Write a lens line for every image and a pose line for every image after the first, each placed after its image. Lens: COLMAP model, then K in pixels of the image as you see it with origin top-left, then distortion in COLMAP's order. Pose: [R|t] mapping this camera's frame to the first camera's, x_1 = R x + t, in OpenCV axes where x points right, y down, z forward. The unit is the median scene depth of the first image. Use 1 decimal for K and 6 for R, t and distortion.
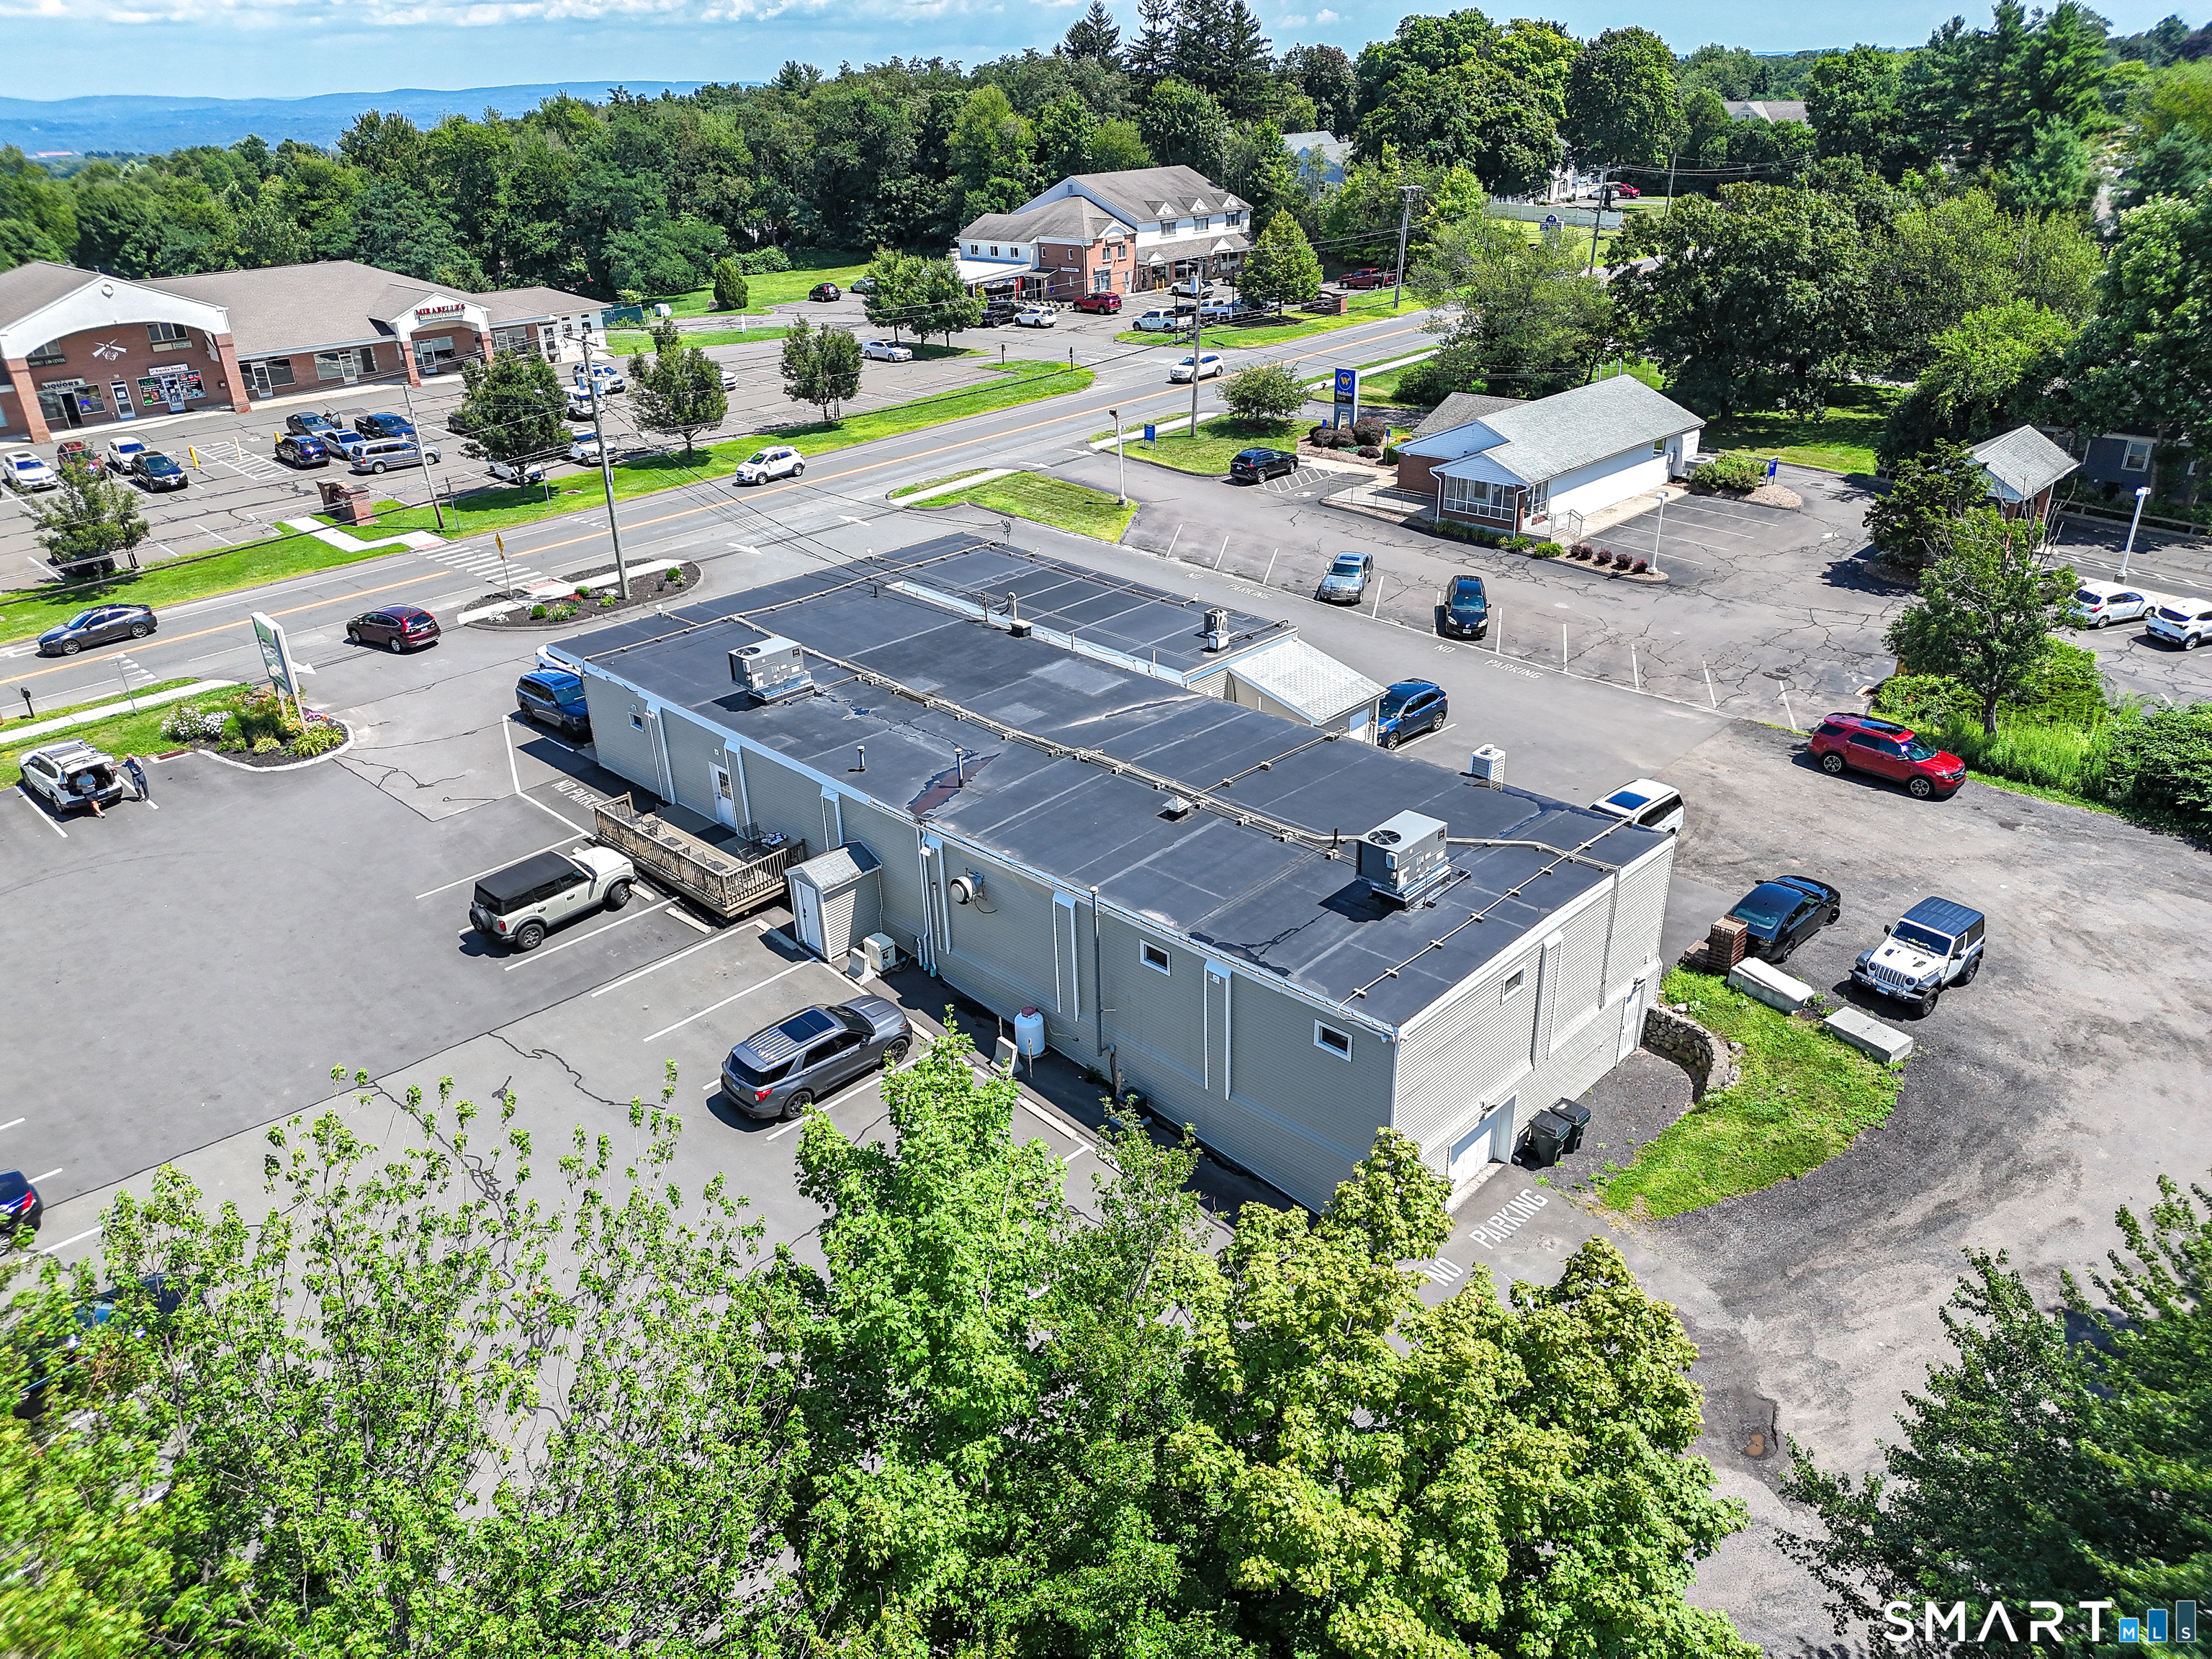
lens RADIAL K [[1558.8, 0, 1106.2], [0, 1558.8, 854.1], [0, 0, 1]] dist [0.053175, -0.052460]
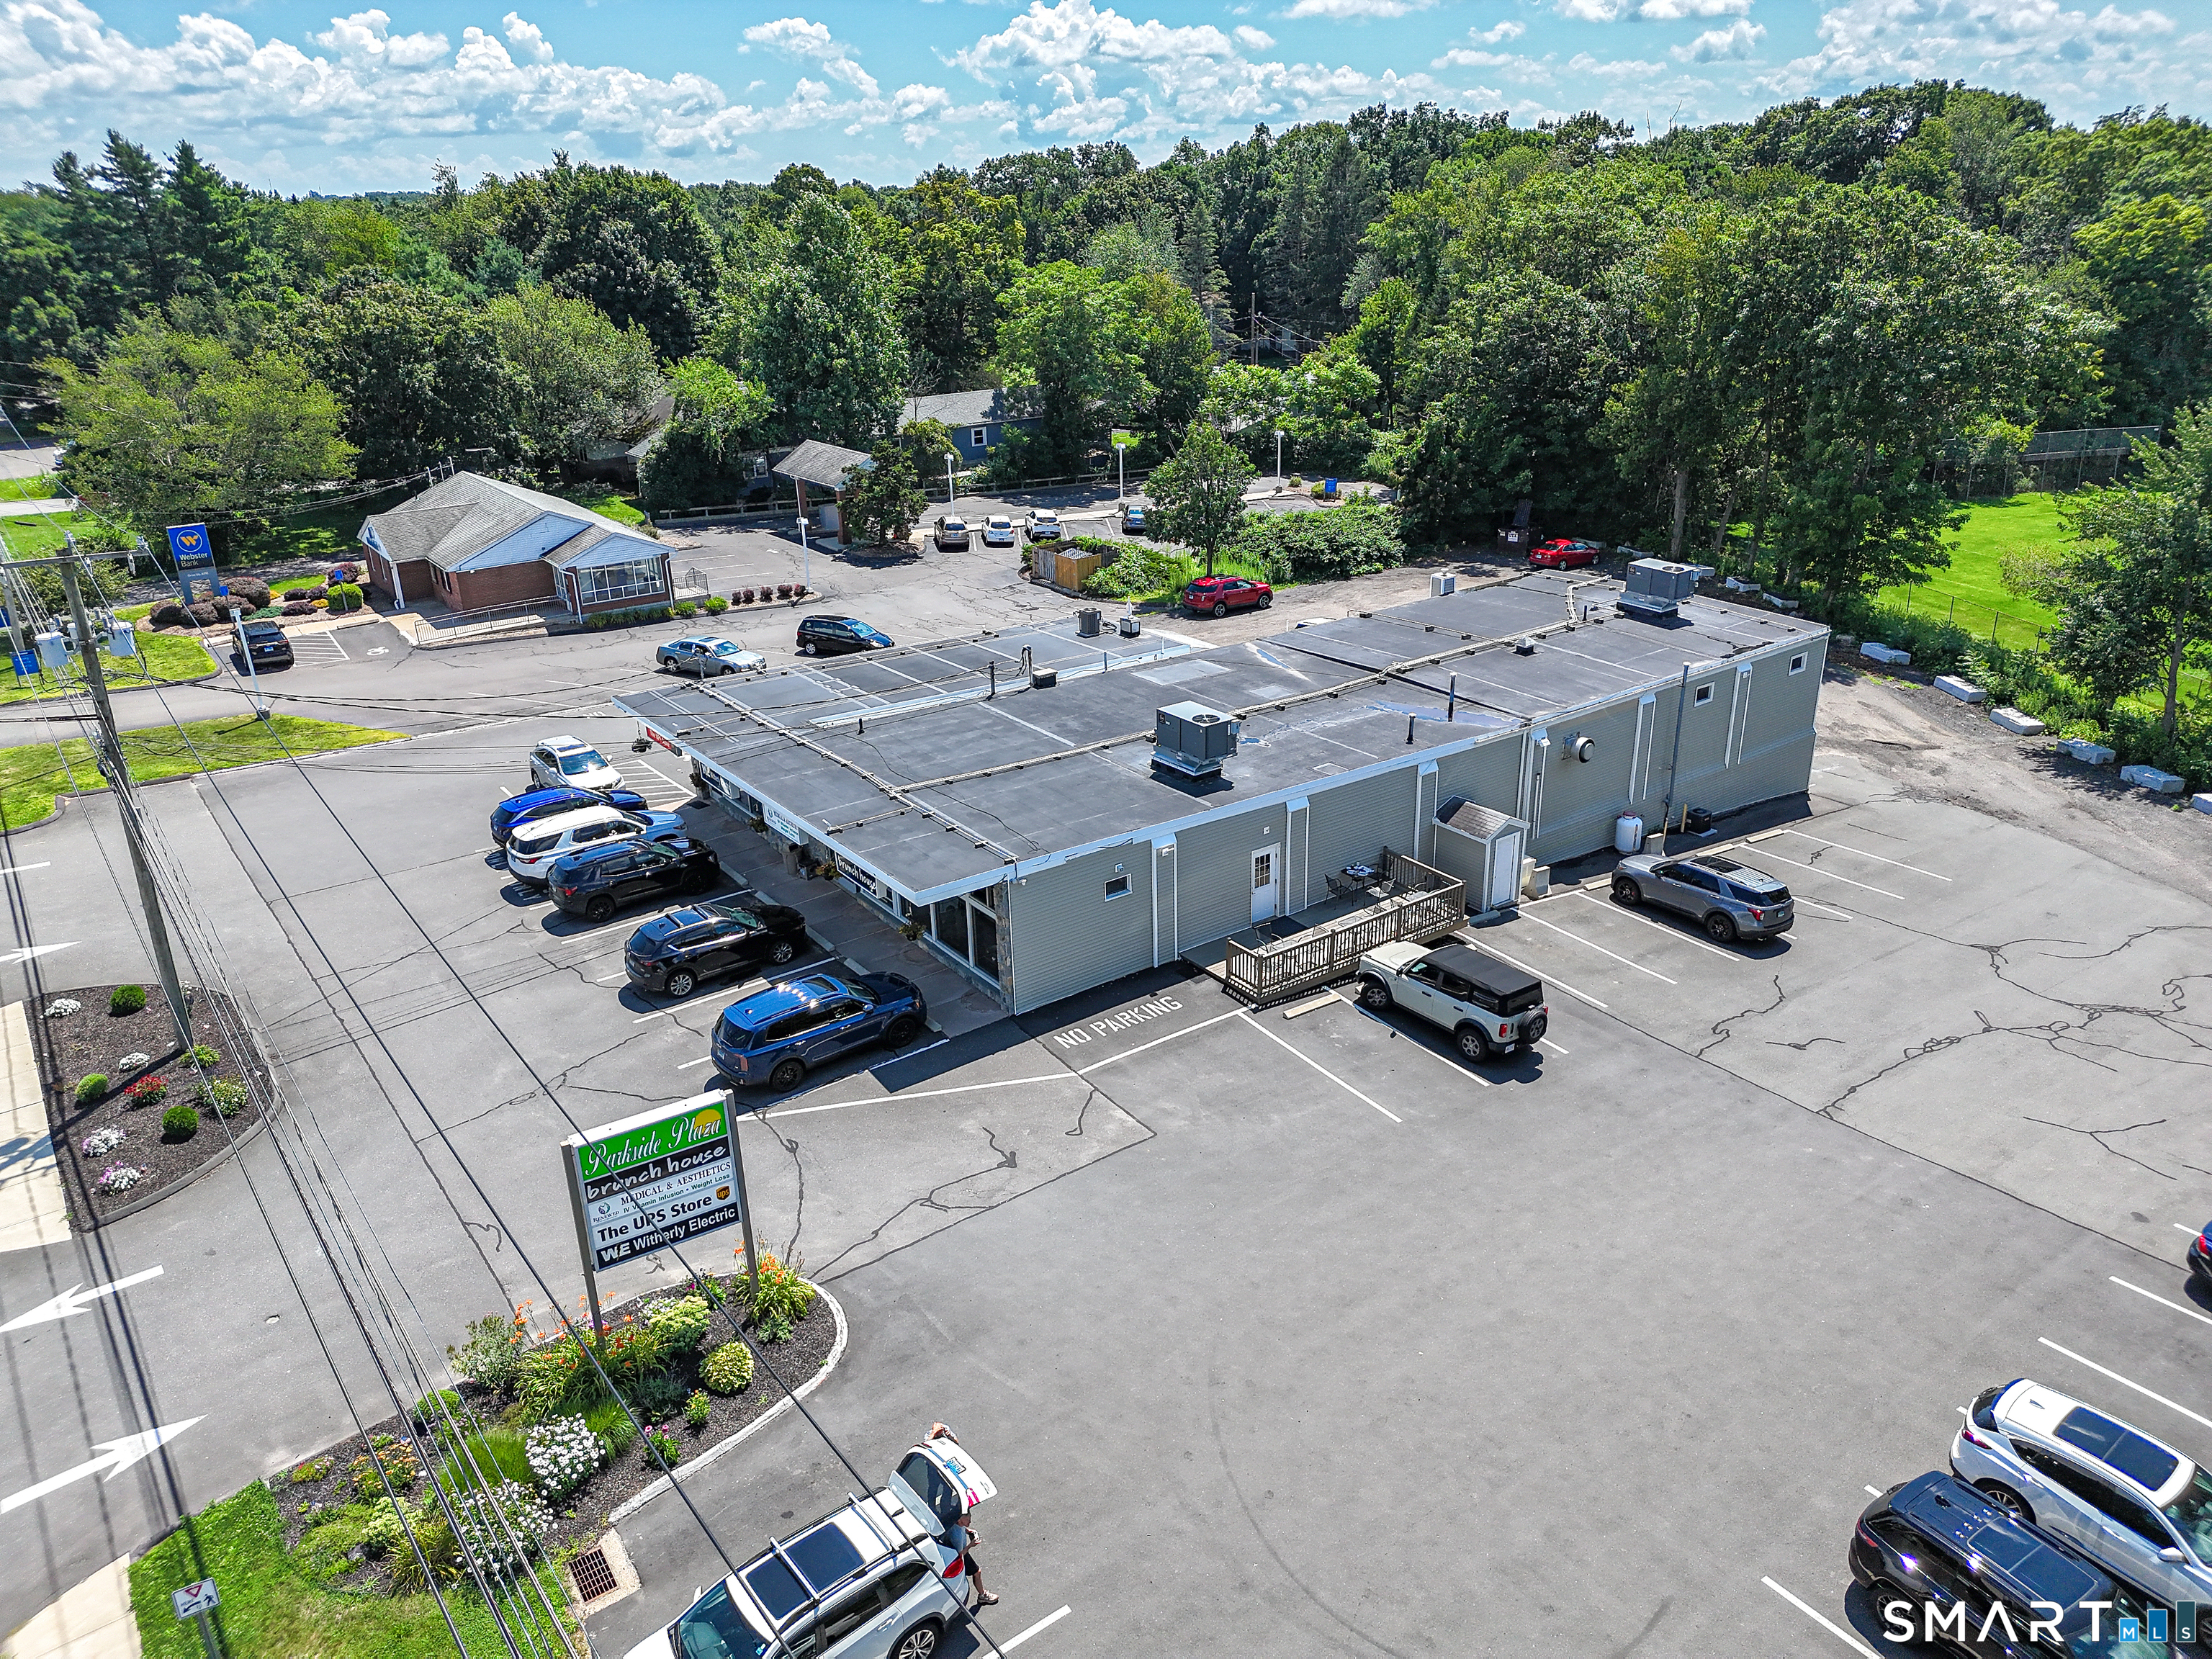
lens RADIAL K [[1537.4, 0, 1114.1], [0, 1537.4, 855.2], [0, 0, 1]] dist [0.059307, -0.052597]
pose [[0.167196, -0.367089, 0.915036, -0.642369], [0.463228, 0.848530, 0.255768, -0.190290], [-0.870325, 0.381107, 0.311916, 0.517235]]
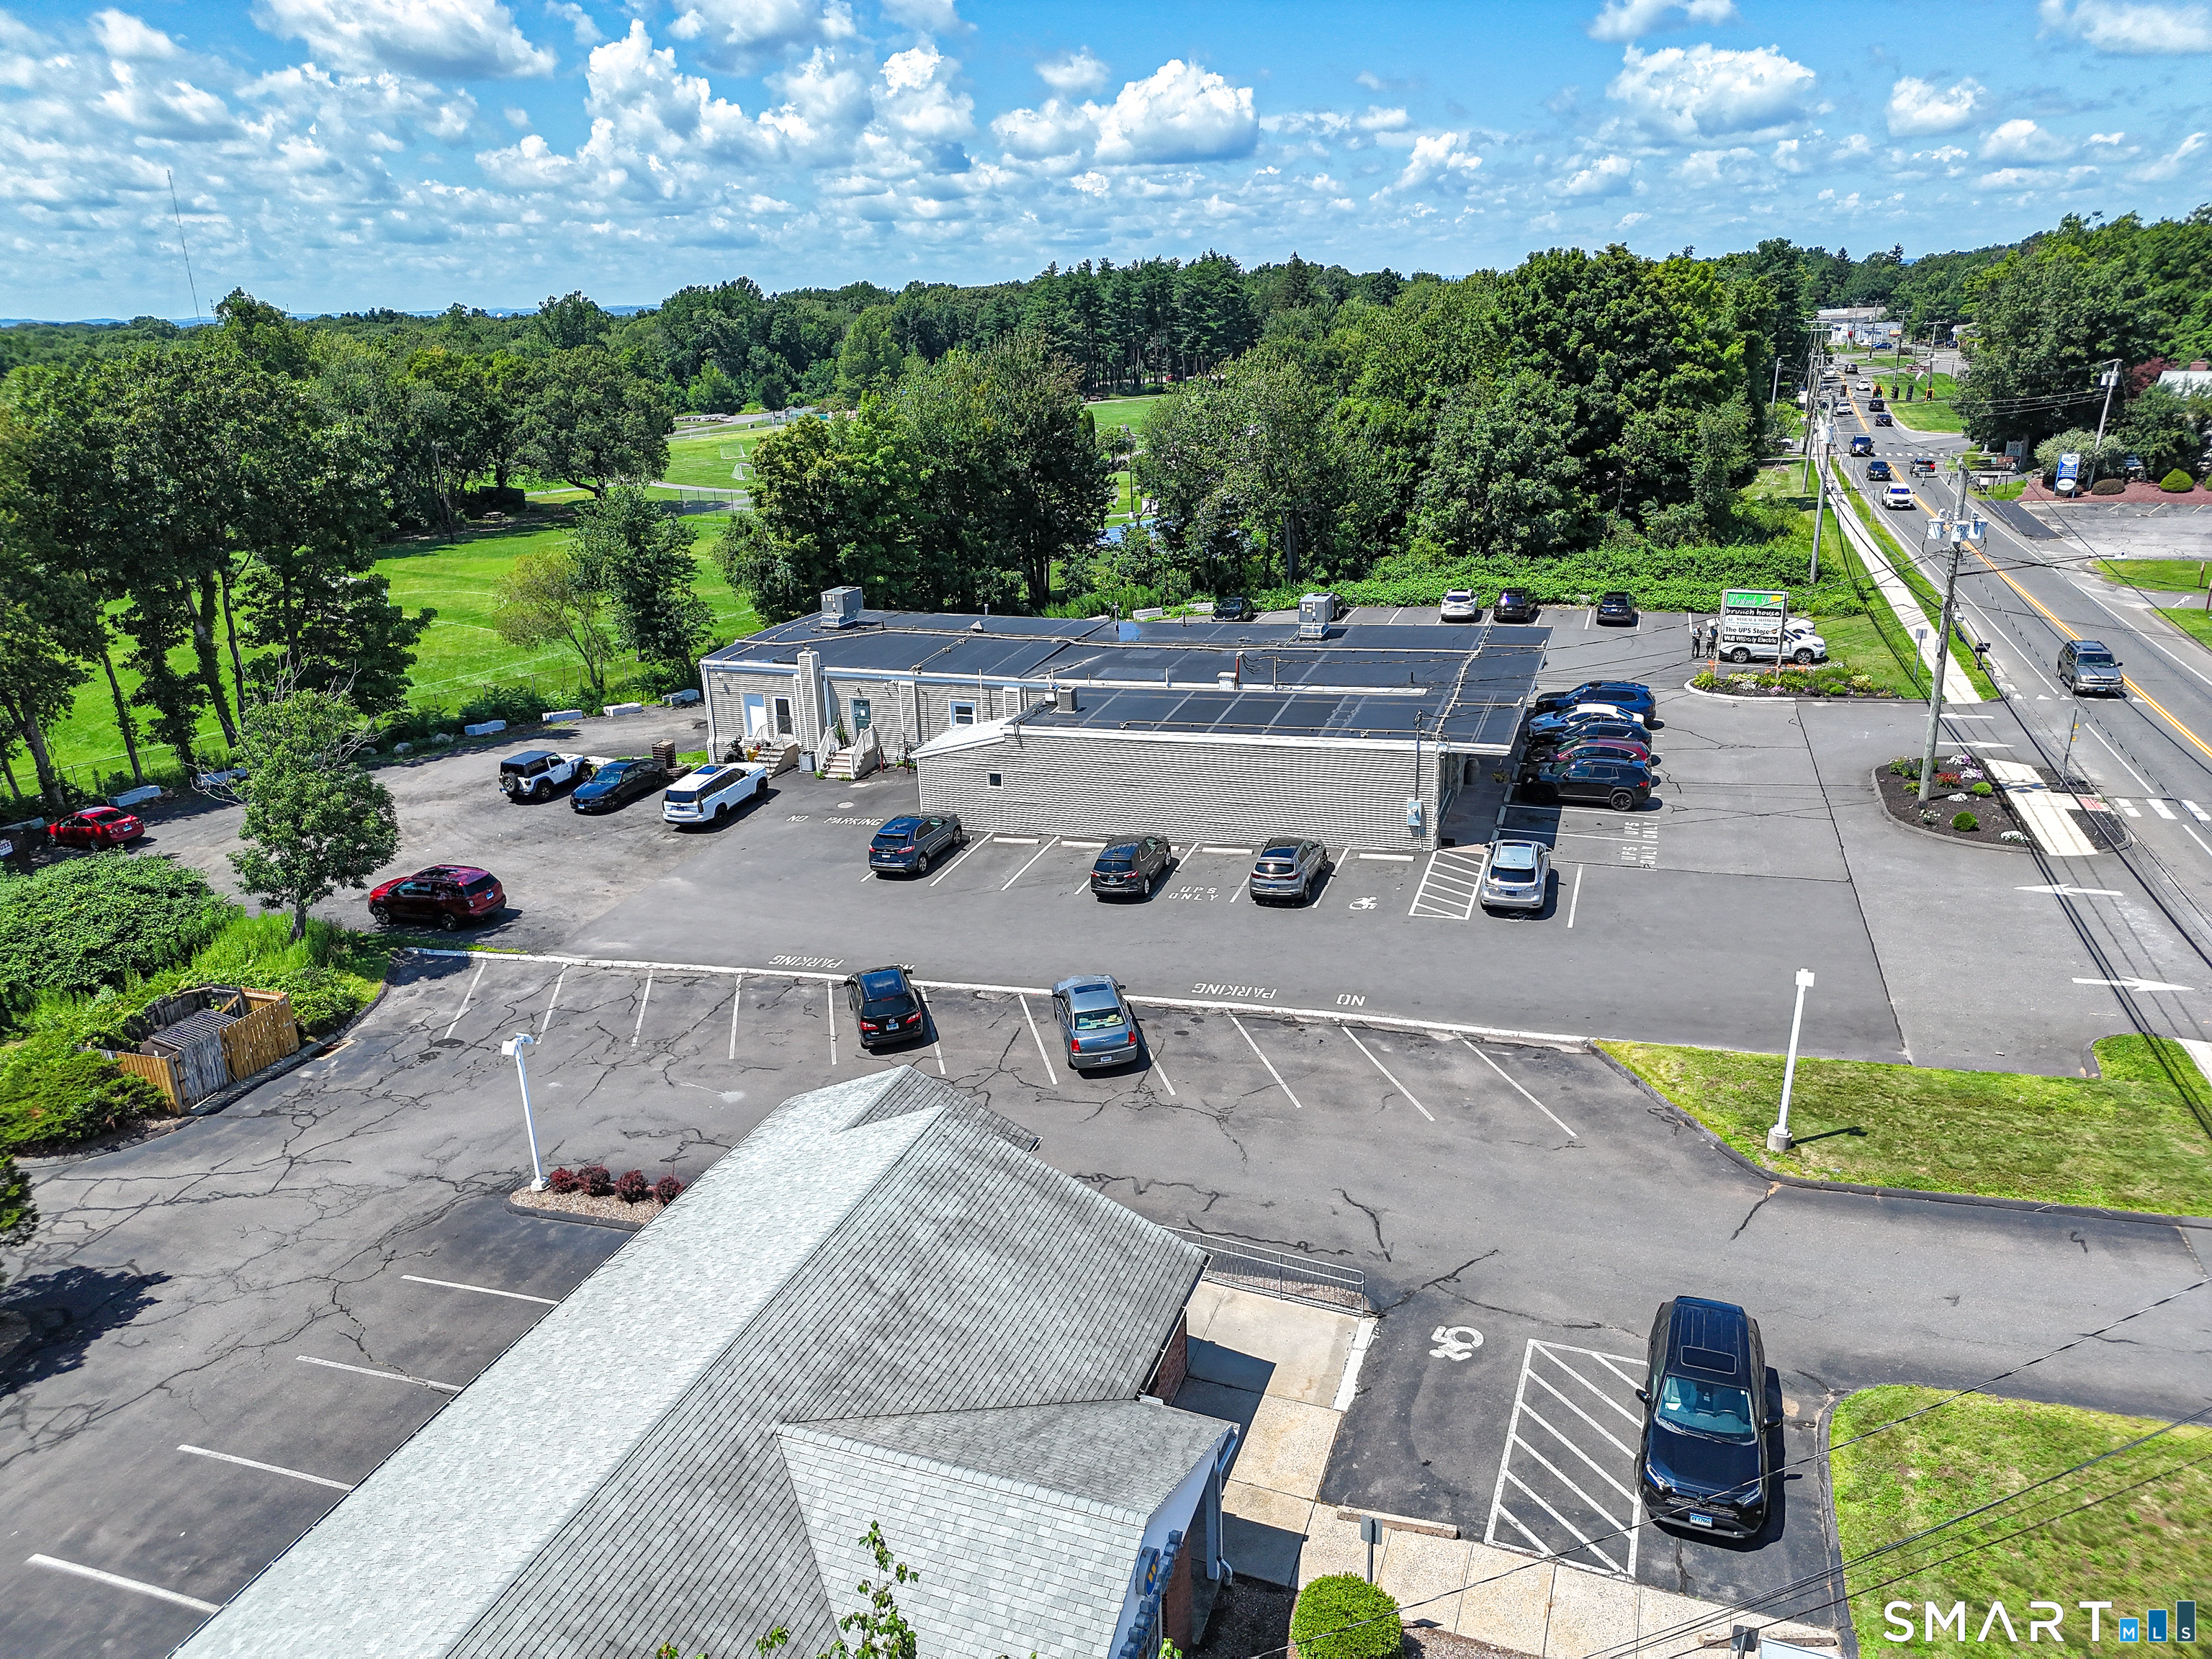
lens RADIAL K [[1536.9, 0, 1102.2], [0, 1536.9, 855.2], [0, 0, 1]] dist [0.045928, -0.042703]
pose [[-0.906416, 0.196915, -0.373677, 0.331739], [-0.137233, 0.699393, 0.701439, -0.581796], [0.399470, 0.687076, -0.606918, 1.224990]]
